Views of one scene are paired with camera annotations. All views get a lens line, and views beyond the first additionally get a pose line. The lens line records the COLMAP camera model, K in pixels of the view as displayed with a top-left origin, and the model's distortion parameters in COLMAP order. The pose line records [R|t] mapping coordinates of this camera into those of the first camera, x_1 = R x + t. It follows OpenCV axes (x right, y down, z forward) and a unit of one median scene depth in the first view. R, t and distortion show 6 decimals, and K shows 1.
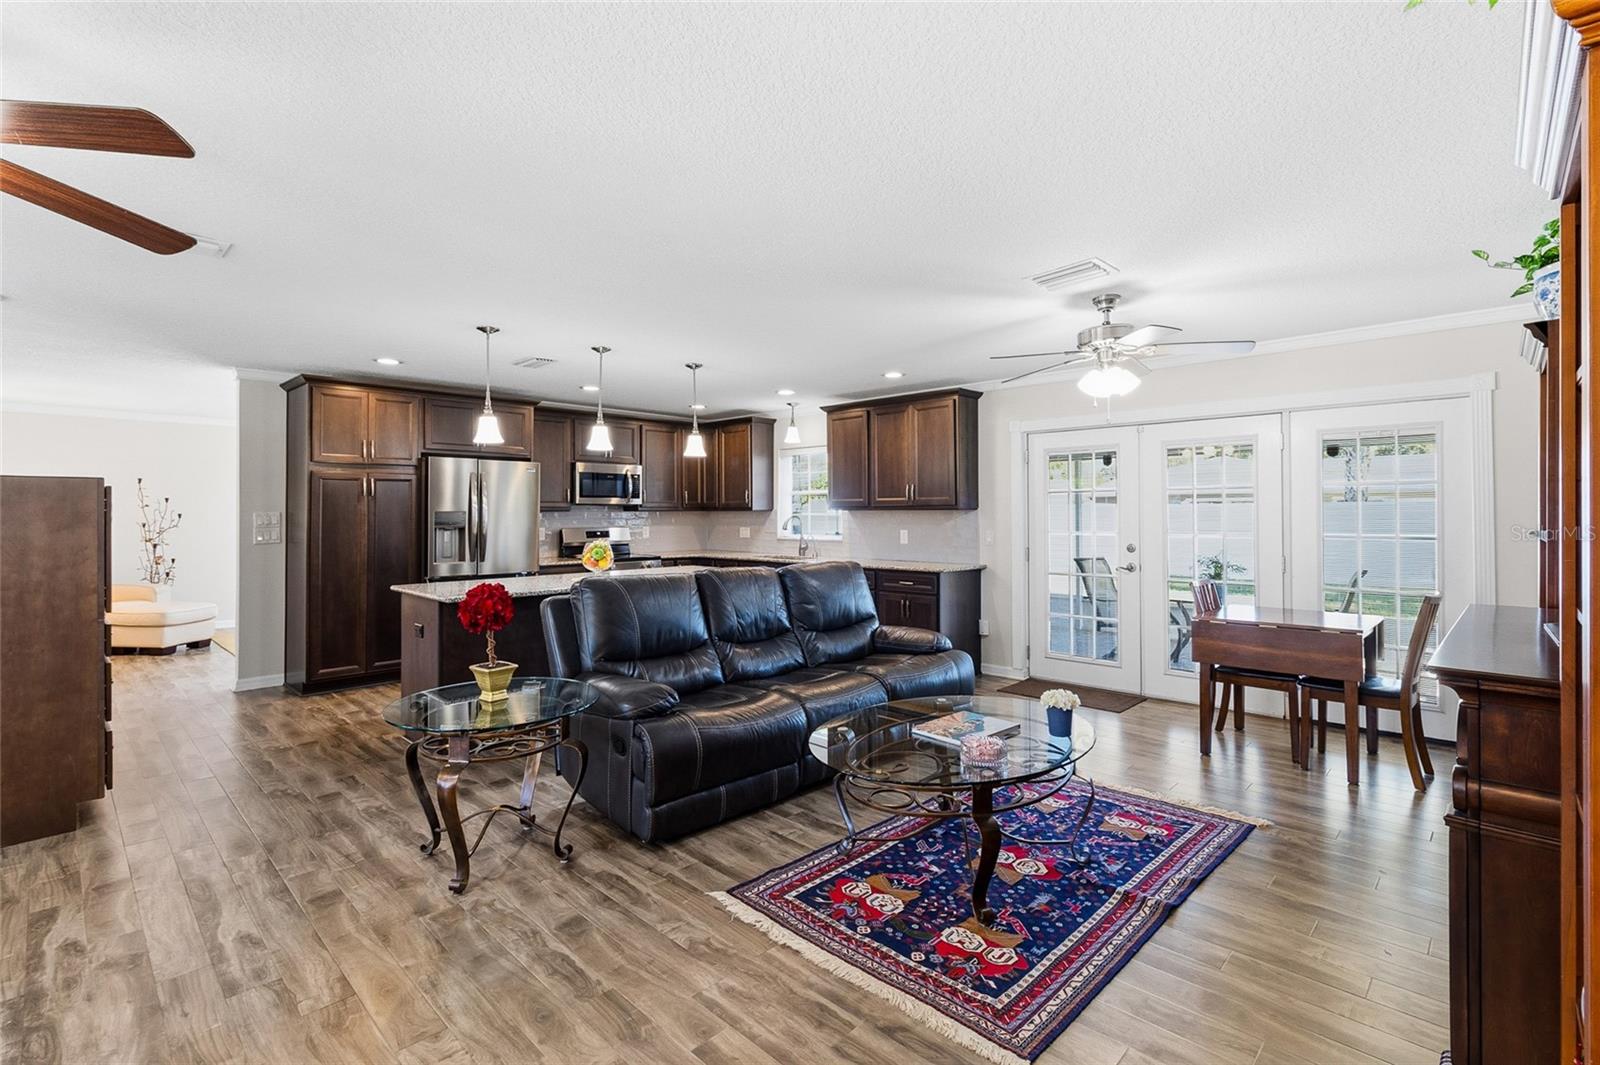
lens RADIAL K [[736.7, 0, 811.5], [0, 736.7, 490.6], [0, 0, 1]] dist [0.001262, -0.000202]
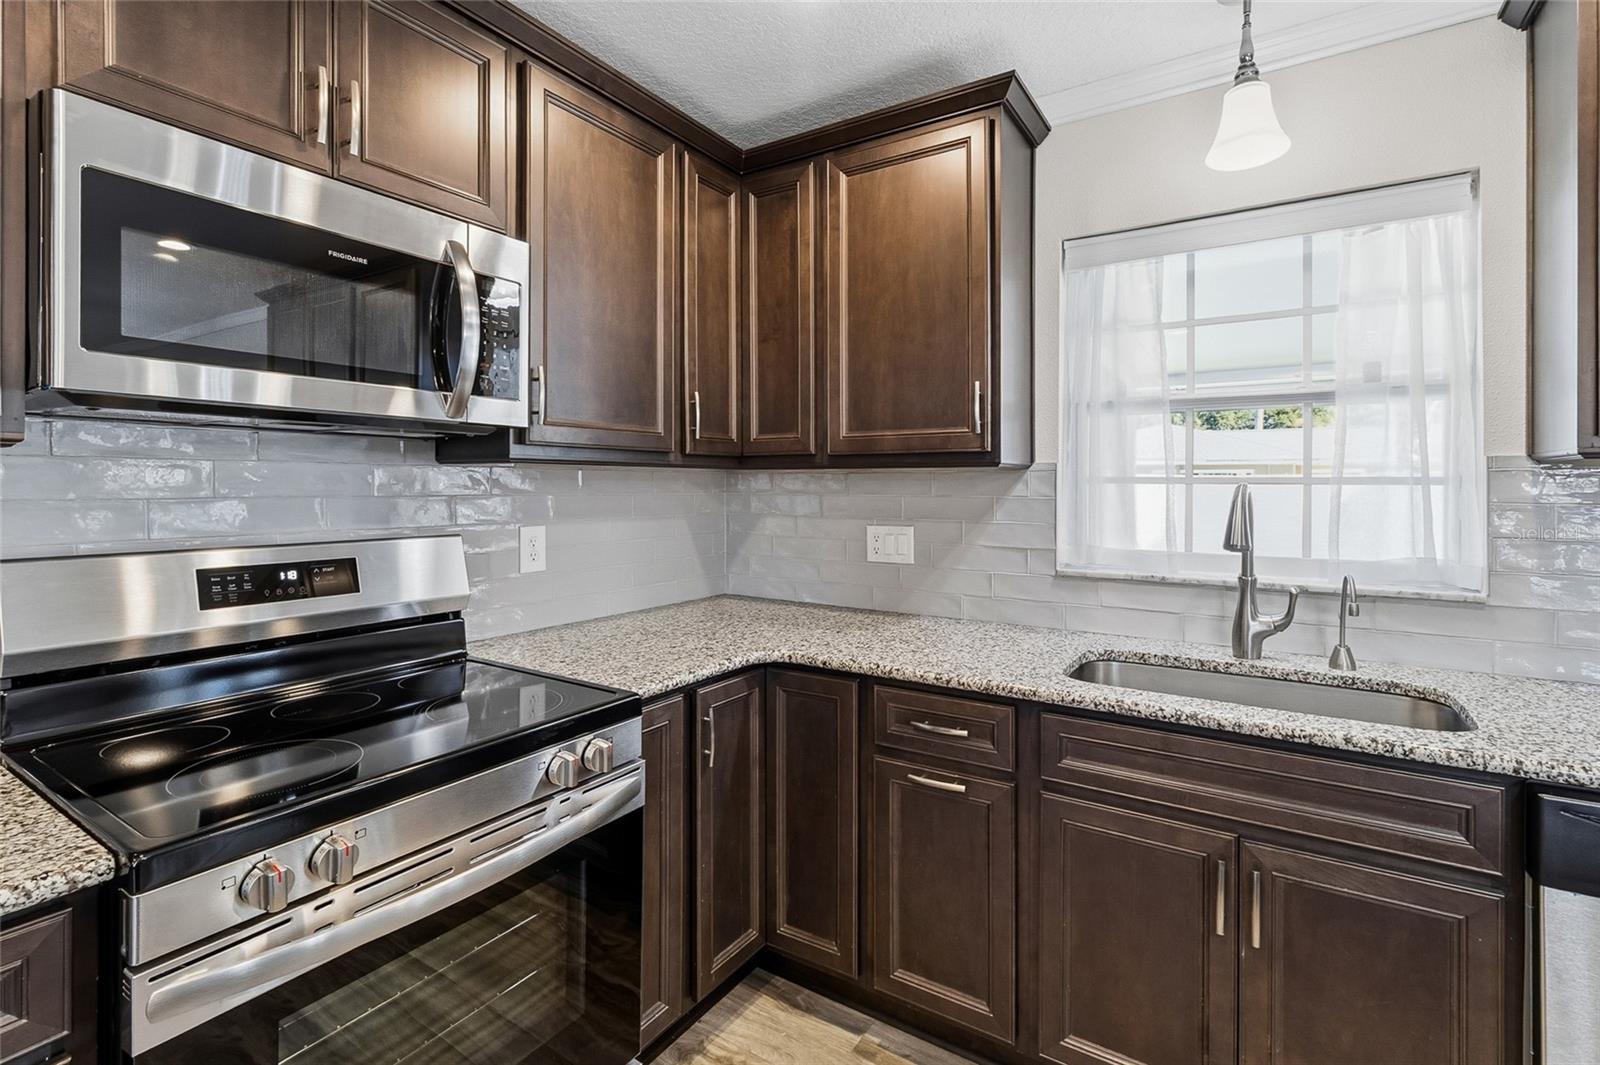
lens RADIAL K [[736.7, 0, 811.5], [0, 736.7, 490.6], [0, 0, 1]] dist [0.001262, -0.000202]
pose [[0.979987, 0.004919, 0.199003, -0.246407], [-0.011835, 0.999366, 0.033579, 0.036054], [-0.198711, -0.035263, 0.979423, 0.993379]]
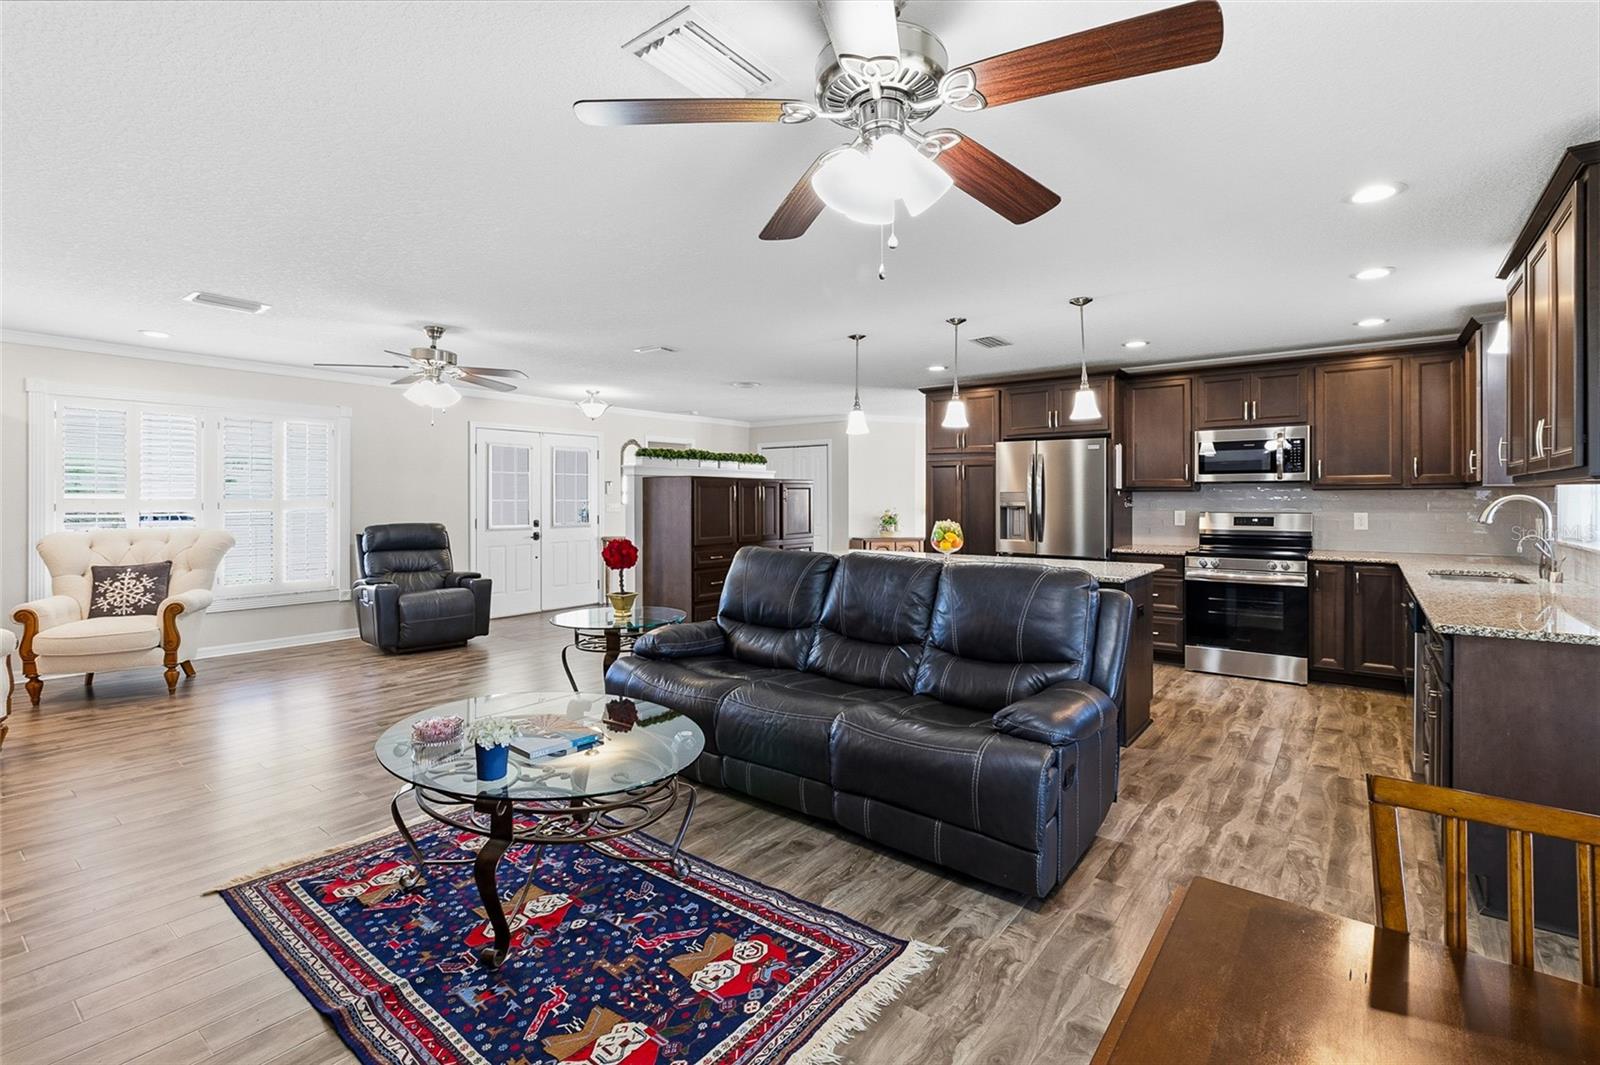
lens RADIAL K [[729.3, 0, 807.0], [0, 729.3, 500.4], [0, 0, 1]] dist [0.007132, 0.000003]
pose [[0.112444, 0.005278, -0.993644, 0.517669], [0.030640, 0.999492, 0.008777, 0.021823], [0.993186, -0.031432, 0.112225, 0.573672]]
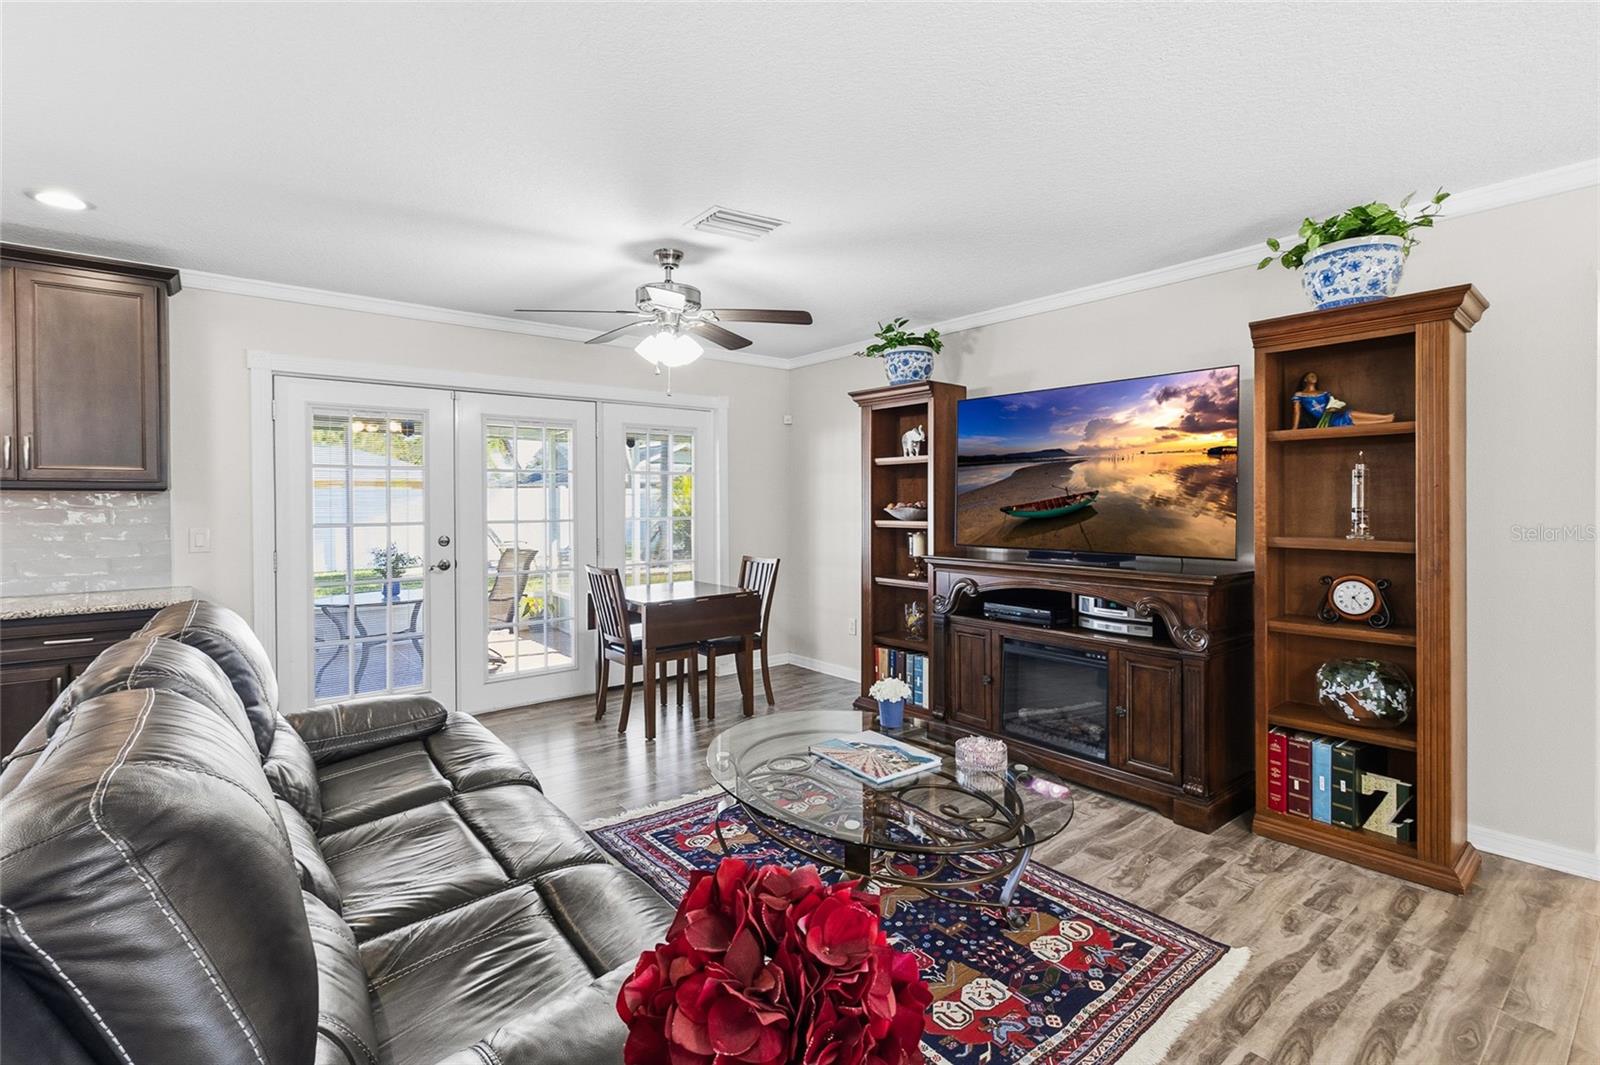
lens RADIAL K [[729.3, 0, 807.0], [0, 729.3, 500.4], [0, 0, 1]] dist [0.007132, 0.000003]
pose [[0.120888, 0.000594, 0.992666, -0.287001], [-0.028565, 0.999588, 0.002881, 0.017781], [-0.992255, -0.028704, 0.120855, 0.460360]]
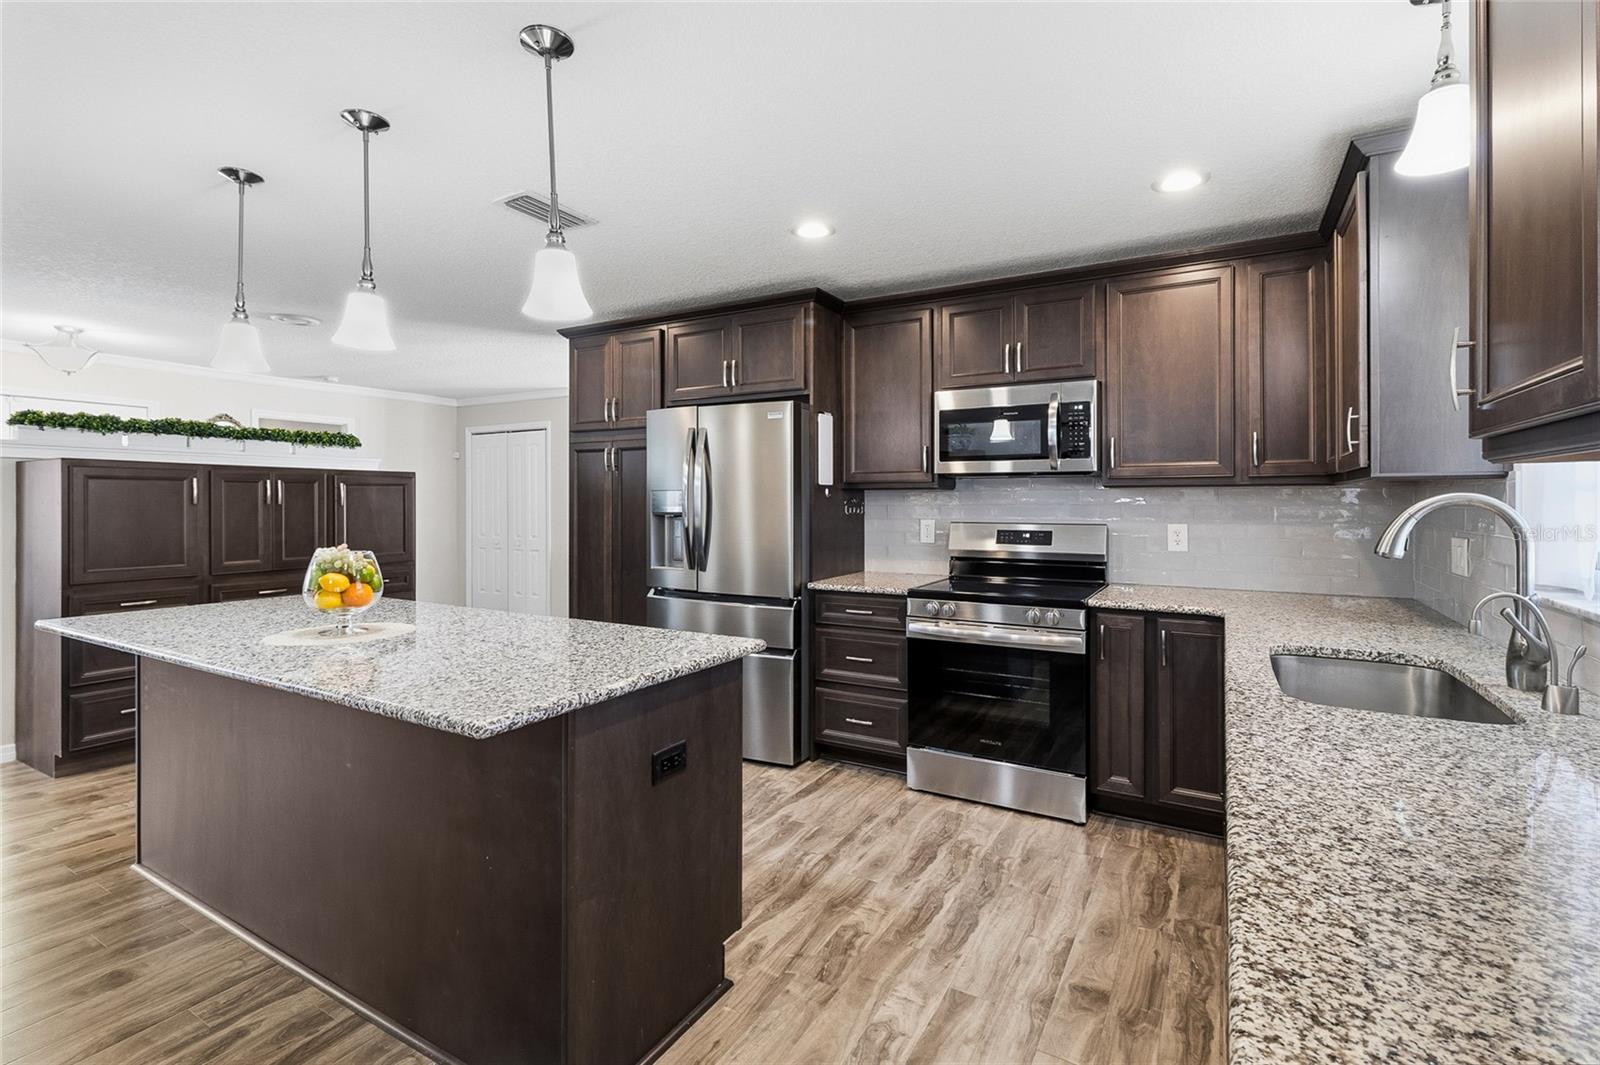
lens RADIAL K [[725.8, 0, 795.7], [0, 725.8, 500.7], [0, 0, 1]] dist [-0.000320, -0.000045]
pose [[0.236259, 0.004297, -0.971681, 0.169669], [0.028396, 0.999533, 0.011325, 0.033168], [0.971275, -0.030267, 0.236026, 0.938249]]
